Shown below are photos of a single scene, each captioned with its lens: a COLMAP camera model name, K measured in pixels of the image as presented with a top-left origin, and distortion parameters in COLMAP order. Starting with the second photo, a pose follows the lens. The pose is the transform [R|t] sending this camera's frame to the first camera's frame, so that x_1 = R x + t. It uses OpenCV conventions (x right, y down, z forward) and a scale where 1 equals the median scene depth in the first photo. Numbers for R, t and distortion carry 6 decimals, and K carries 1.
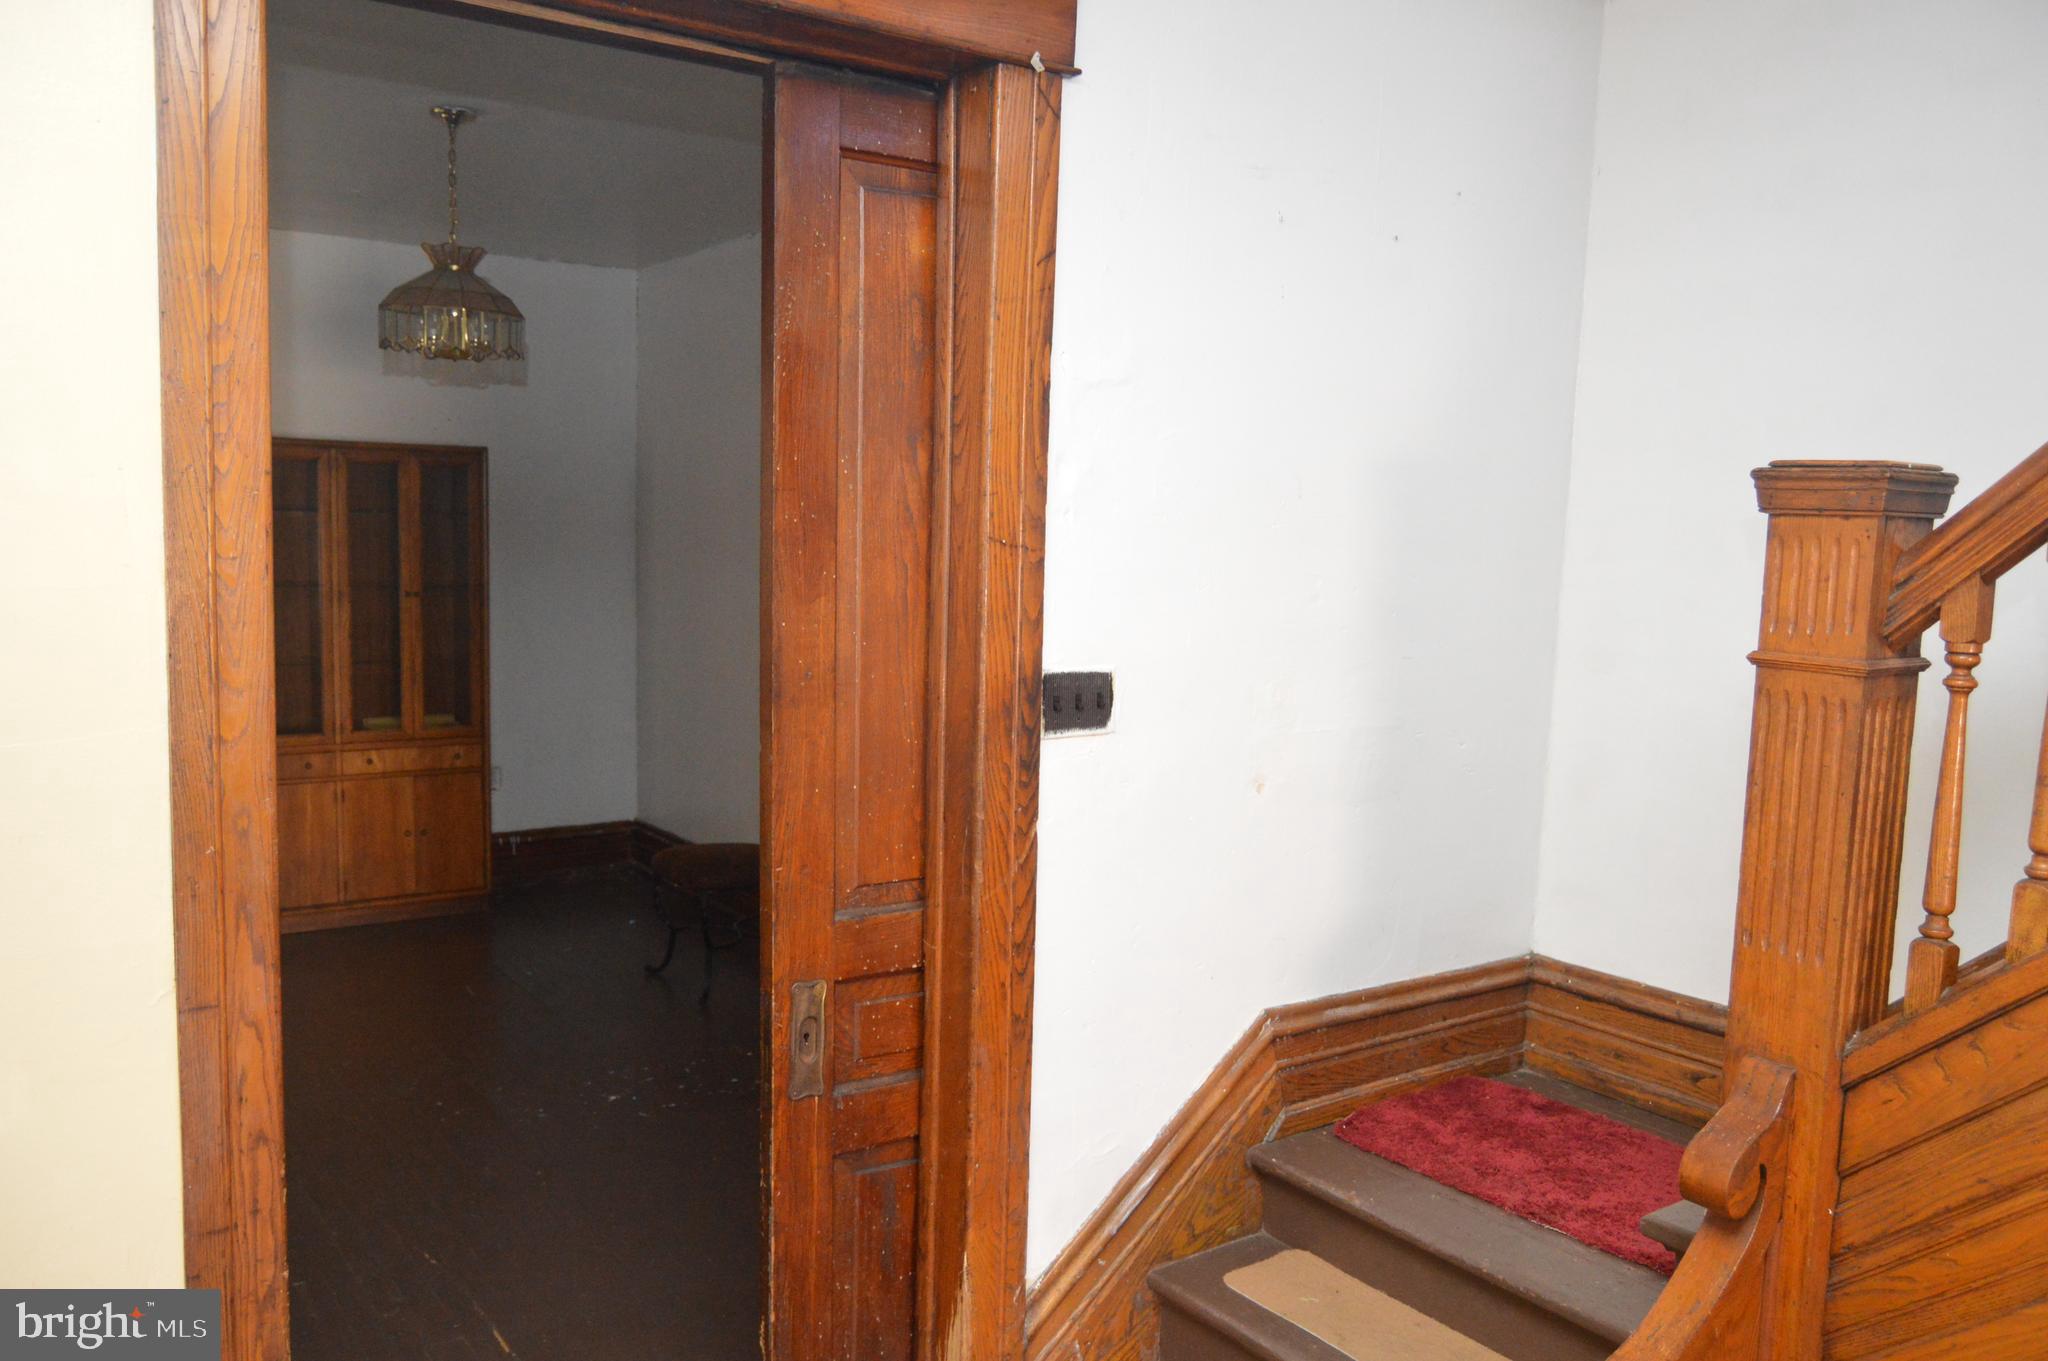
lens RADIAL K [[1607.9, 0, 1031.4], [0, 1607.9, 689.6], [0, 0, 1]] dist [-0.018413, 0.011603]
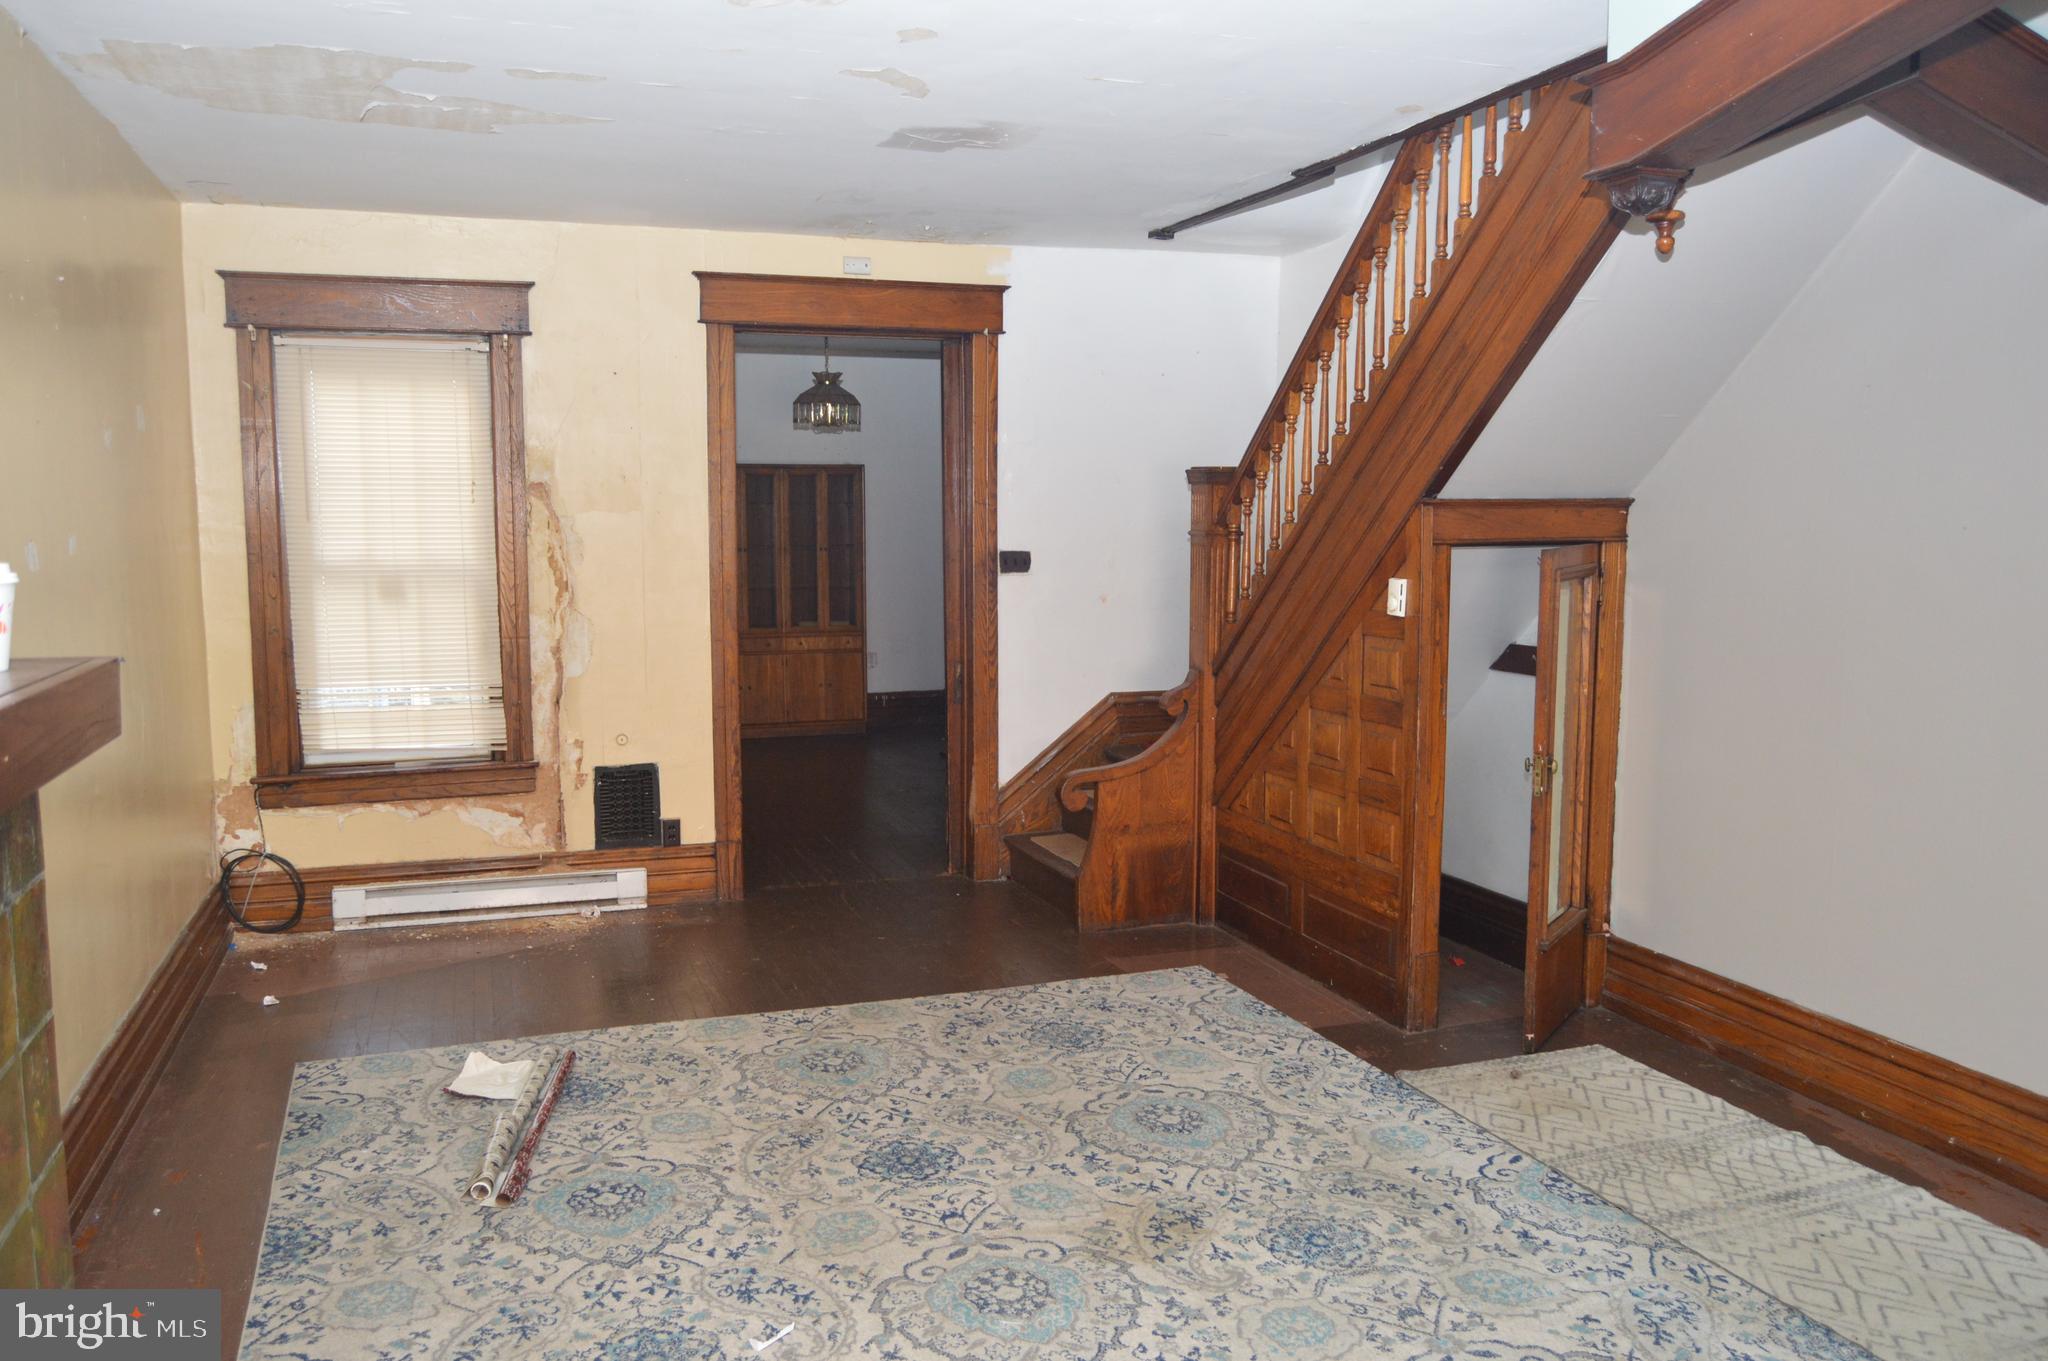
lens RADIAL K [[1607.9, 0, 1027.4], [0, 1607.9, 700.3], [0, 0, 1]] dist [-0.018413, 0.011603]
pose [[0.960079, 0.007246, -0.279636, 0.330167], [-0.003657, 0.999904, 0.013352, 0.083395], [0.279706, -0.011796, 0.960013, -0.646994]]
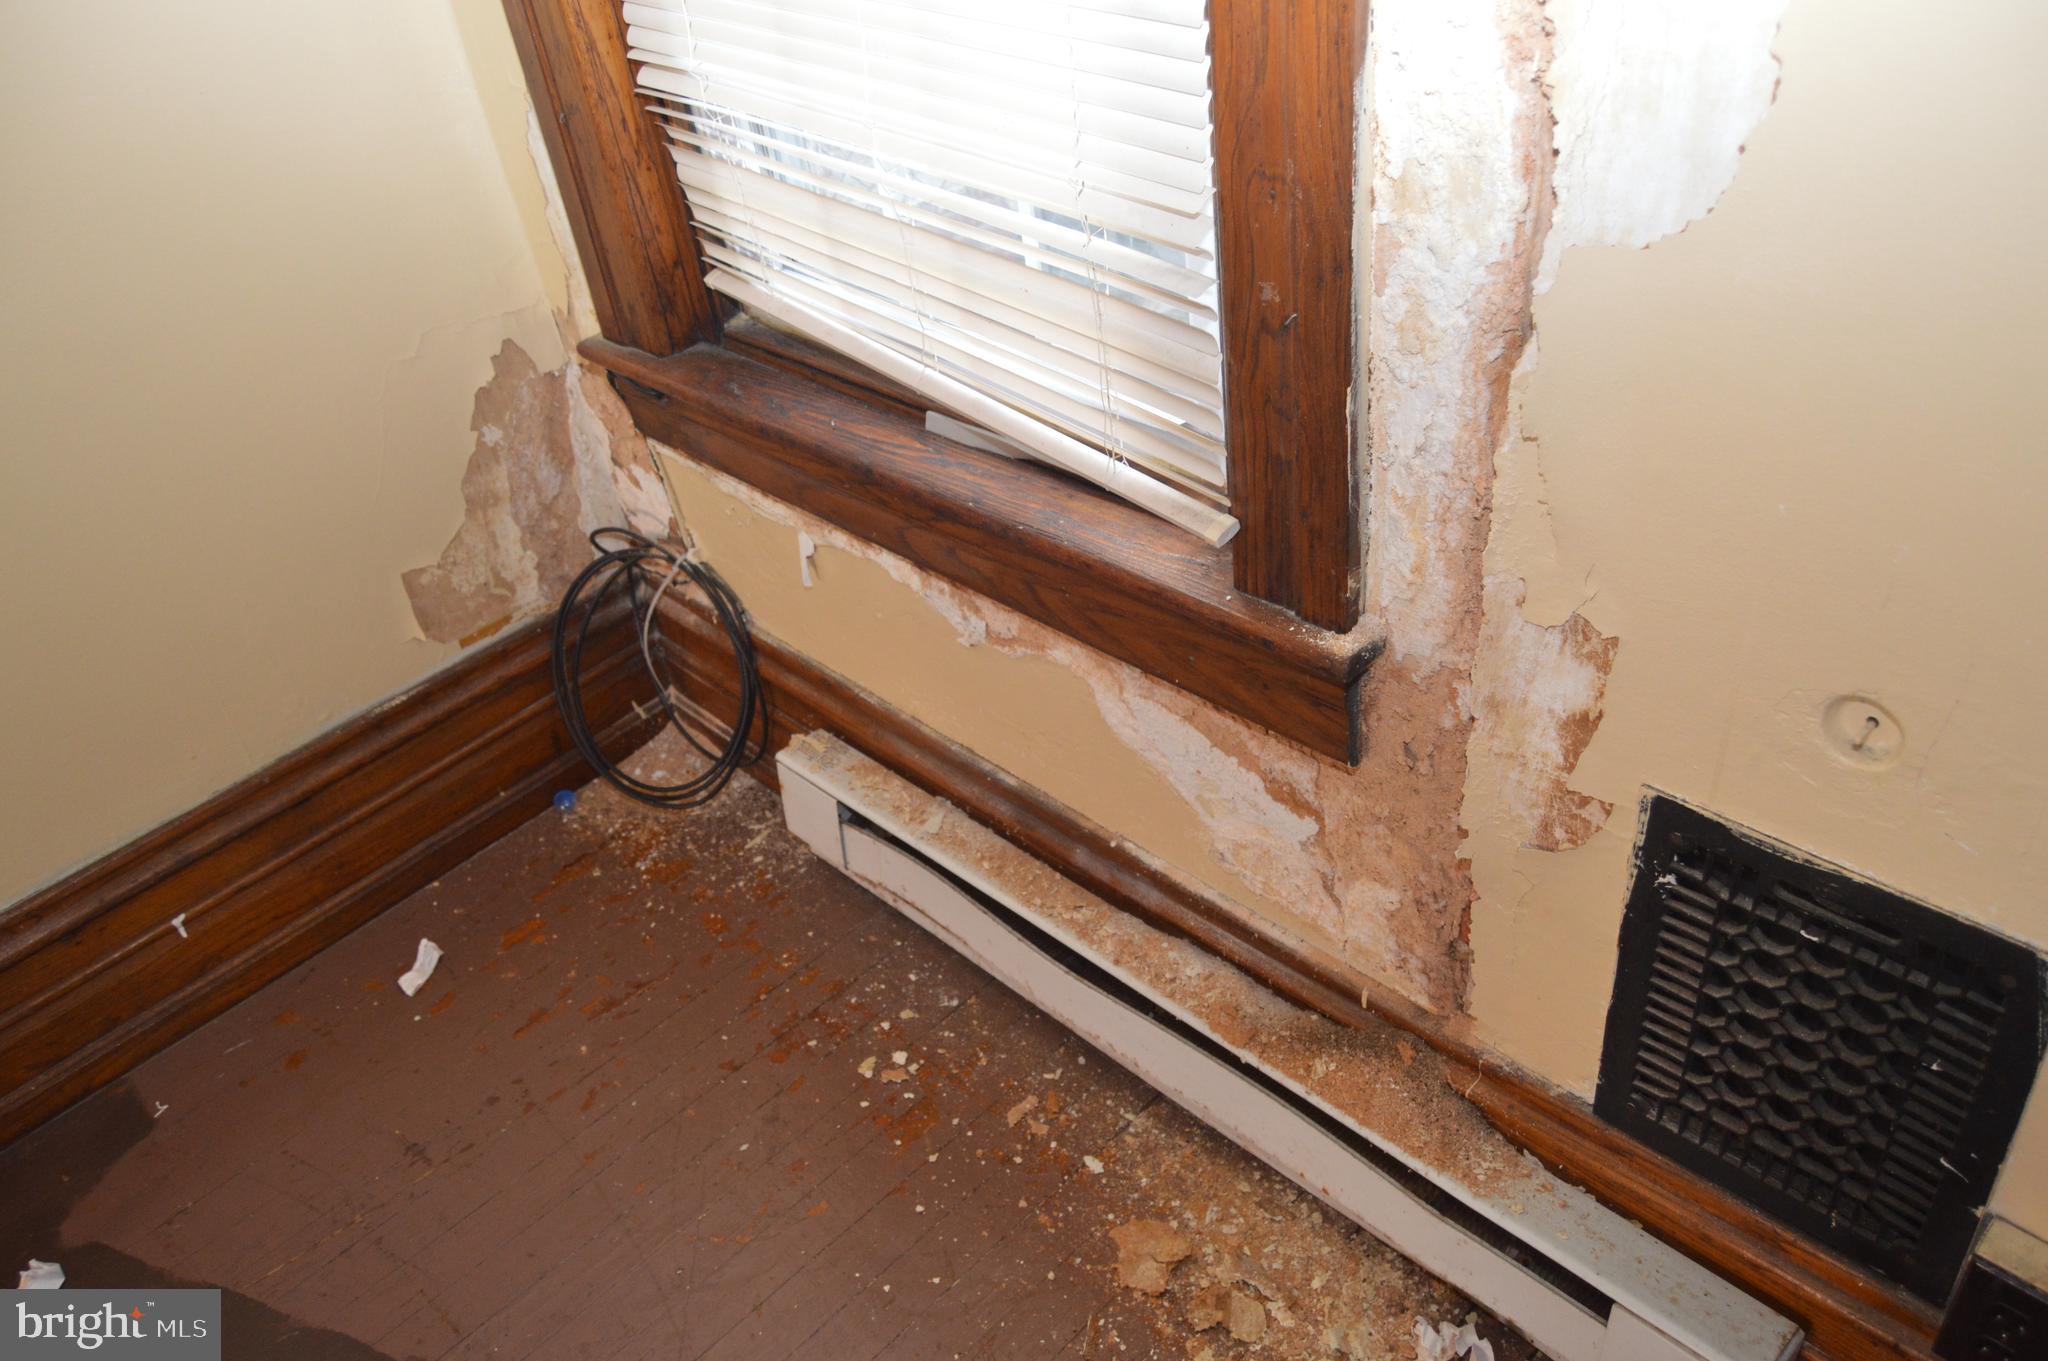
lens RADIAL K [[1607.9, 0, 1029.6], [0, 1607.9, 684.4], [0, 0, 1]] dist [-0.018413, 0.011603]
pose [[0.168066, 0.556251, -0.813842, -0.103171], [0.016877, 0.823841, 0.566570, 0.034866], [0.985631, -0.108956, 0.129071, 0.176111]]
